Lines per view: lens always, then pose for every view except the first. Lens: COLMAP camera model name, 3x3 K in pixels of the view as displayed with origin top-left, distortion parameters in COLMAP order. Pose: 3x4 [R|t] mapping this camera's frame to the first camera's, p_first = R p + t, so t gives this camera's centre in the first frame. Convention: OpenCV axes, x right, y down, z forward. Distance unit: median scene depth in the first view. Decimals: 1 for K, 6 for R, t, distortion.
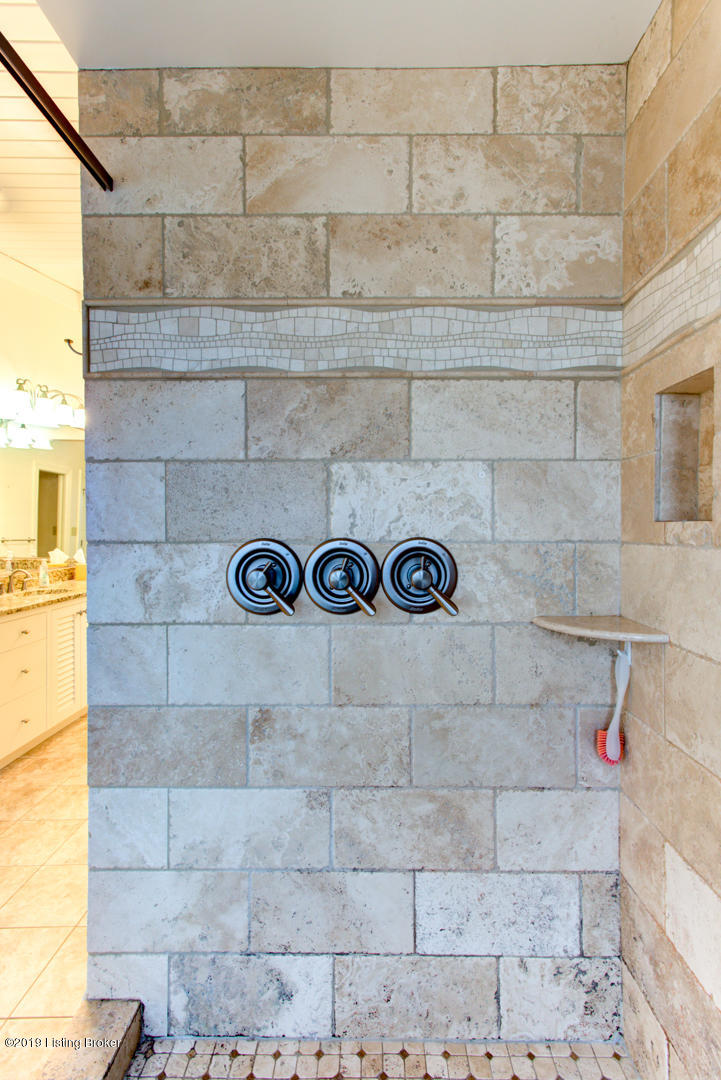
lens RADIAL K [[557.0, 0, 360.5], [0, 557.0, 540.0], [0, 0, 1]] dist [0.000390, 0.000103]
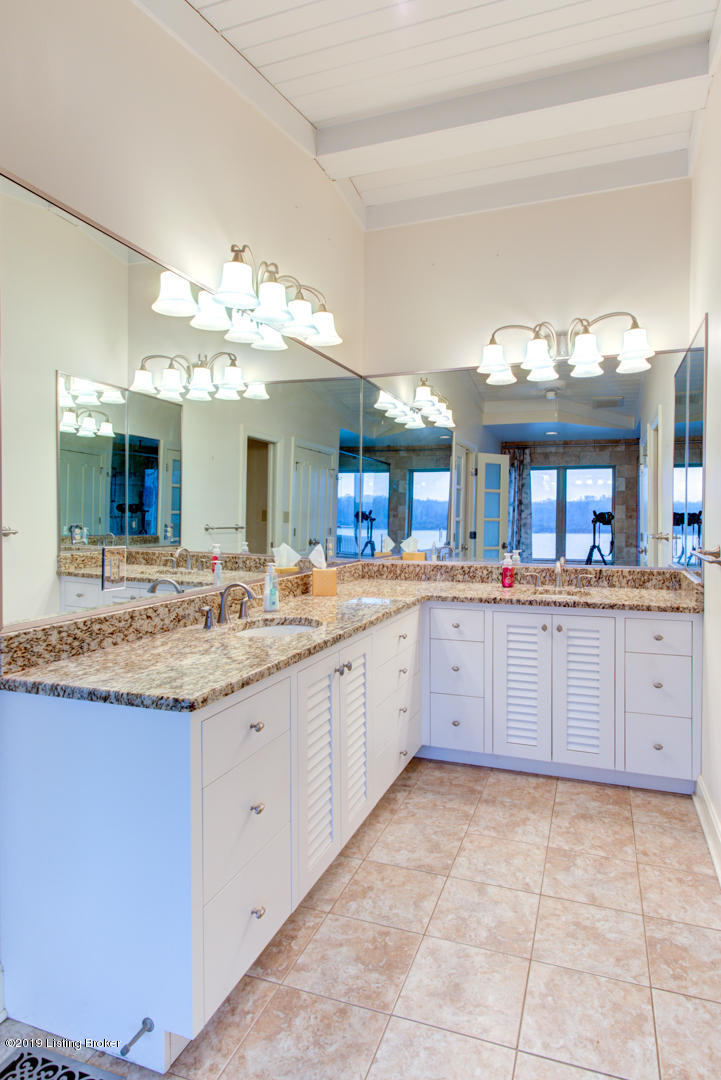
lens RADIAL K [[638.5, 0, 360.5], [0, 638.5, 540.0], [0, 0, 1]] dist [-0.002435, -0.000329]
pose [[0.945628, 0.005938, -0.325195, -0.253293], [0.001366, 0.999752, 0.022228, -0.005380], [0.325246, -0.021464, 0.945386, 0.382943]]
